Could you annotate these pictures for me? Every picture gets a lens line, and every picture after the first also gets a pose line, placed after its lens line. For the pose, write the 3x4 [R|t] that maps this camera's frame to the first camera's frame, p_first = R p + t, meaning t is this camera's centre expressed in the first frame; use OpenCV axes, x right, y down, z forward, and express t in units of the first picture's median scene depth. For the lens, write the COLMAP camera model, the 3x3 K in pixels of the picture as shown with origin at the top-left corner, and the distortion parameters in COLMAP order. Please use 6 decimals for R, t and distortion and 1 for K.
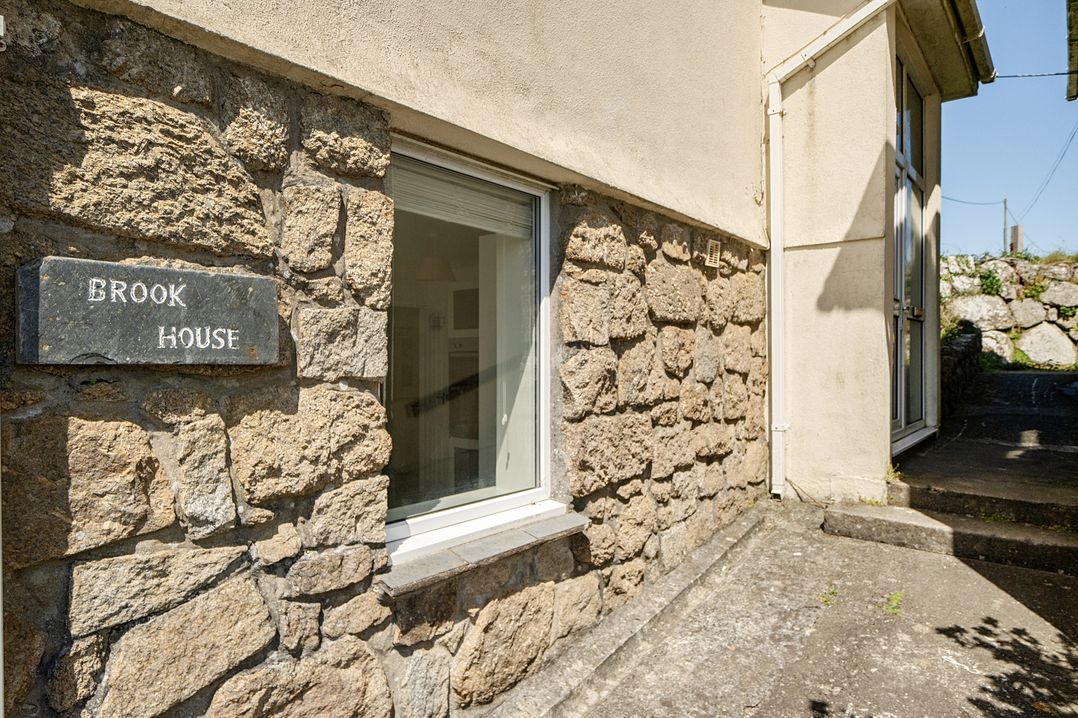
lens RADIAL K [[642.4, 0, 540.4], [0, 642.4, 354.1], [0, 0, 1]] dist [0.000816, 0.001294]
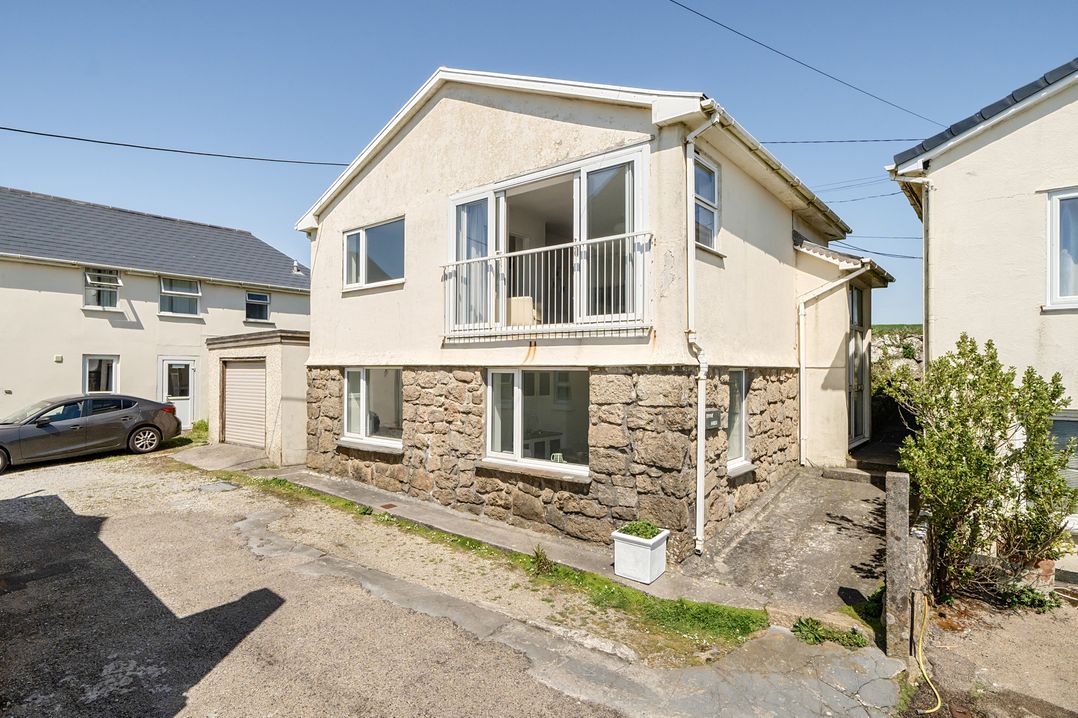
lens RADIAL K [[561.4, 0, 537.4], [0, 561.4, 366.5], [0, 0, 1]] dist [-0.000553, -0.000277]
pose [[0.999916, 0.000391, -0.012959, -0.747696], [-0.000429, 0.999995, -0.002970, -0.185570], [0.012958, 0.002976, 0.999912, -1.412232]]
